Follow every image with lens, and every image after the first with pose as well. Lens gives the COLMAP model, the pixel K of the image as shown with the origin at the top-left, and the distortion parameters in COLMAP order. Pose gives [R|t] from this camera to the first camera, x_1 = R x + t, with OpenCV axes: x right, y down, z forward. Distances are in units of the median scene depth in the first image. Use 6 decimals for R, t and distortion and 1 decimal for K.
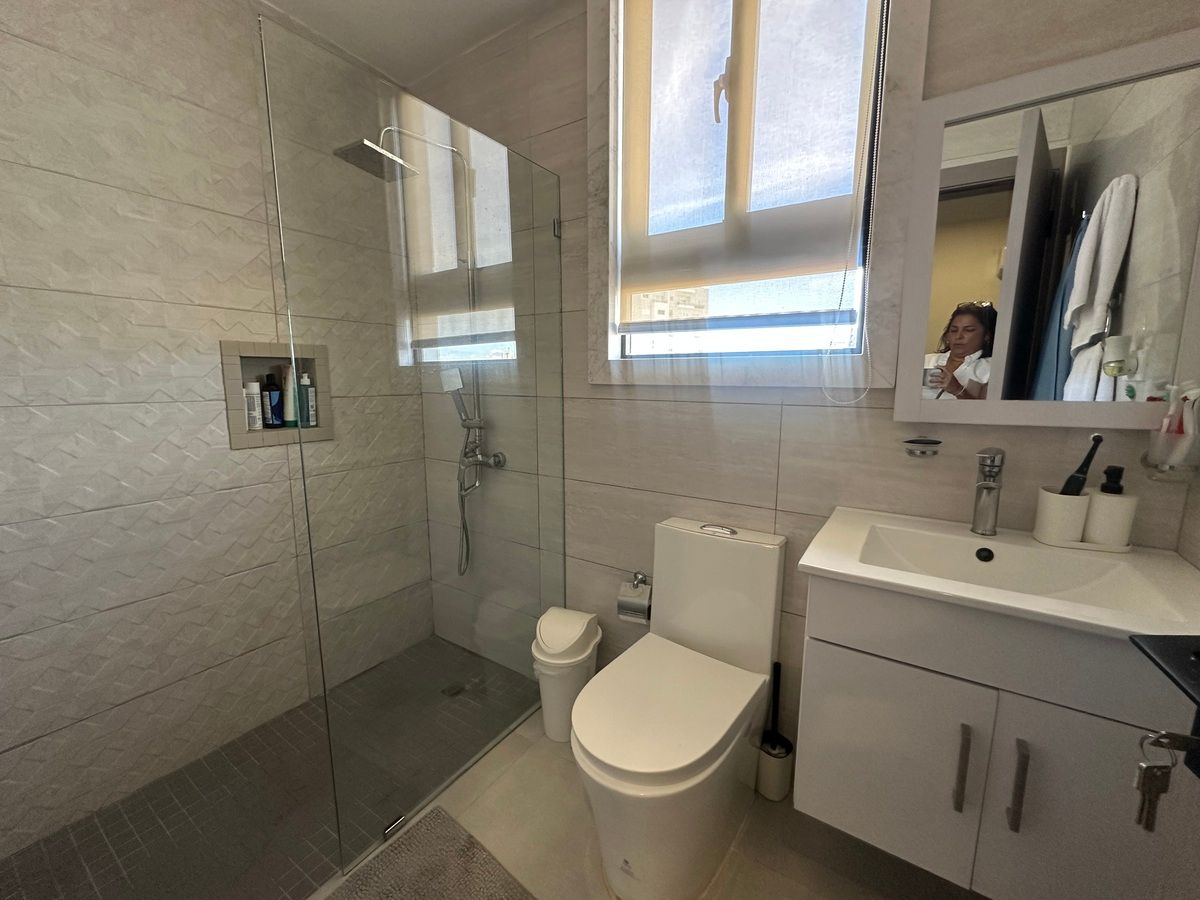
lens RADIAL K [[480.2, 0, 602.4], [0, 480.2, 450.4], [0, 0, 1]] dist [-0.000953, 0.000325]
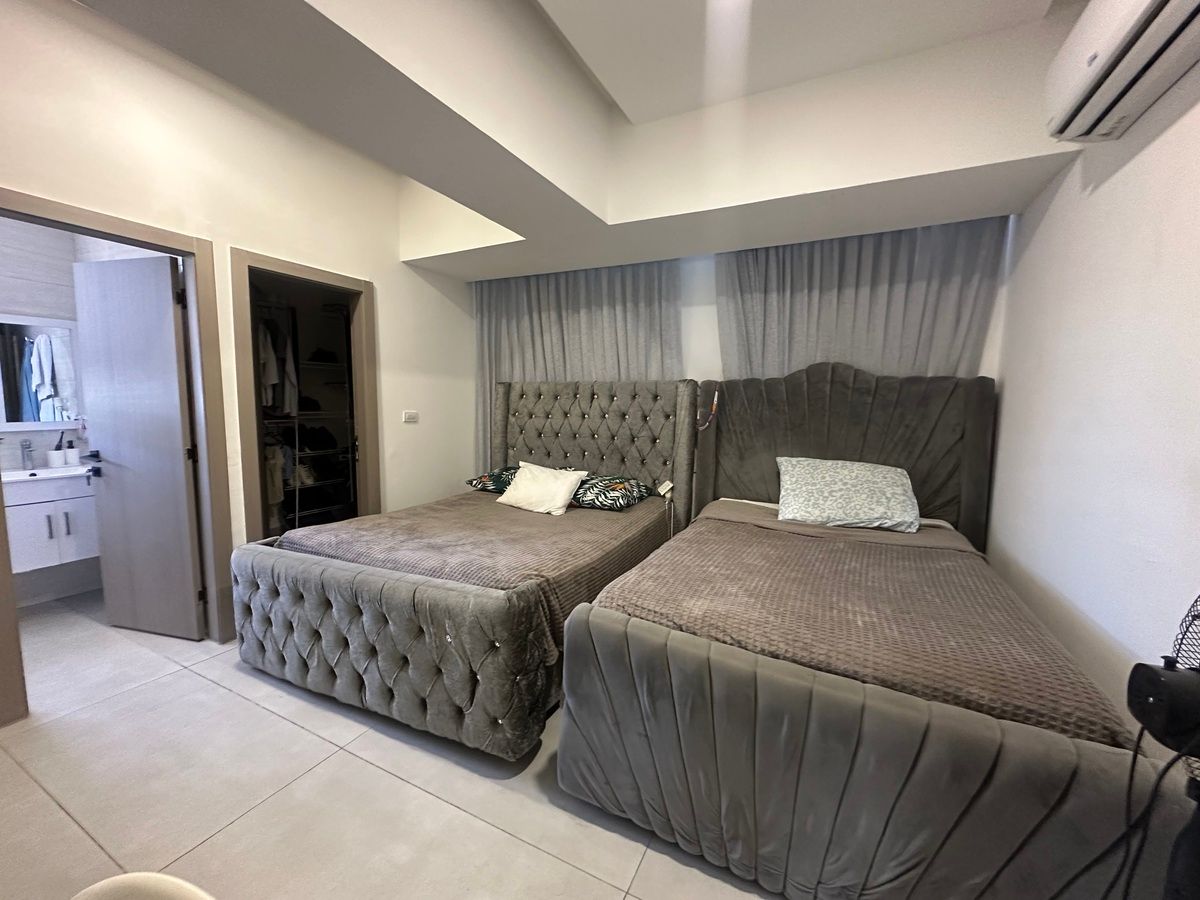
lens RADIAL K [[480.2, 0, 600.2], [0, 480.2, 449.3], [0, 0, 1]] dist [-0.000953, 0.000325]
pose [[-0.094354, -0.110826, 0.989351, -2.236667], [0.138118, 0.982716, 0.123255, 0.165029], [-0.985911, 0.148277, -0.077416, -2.046780]]
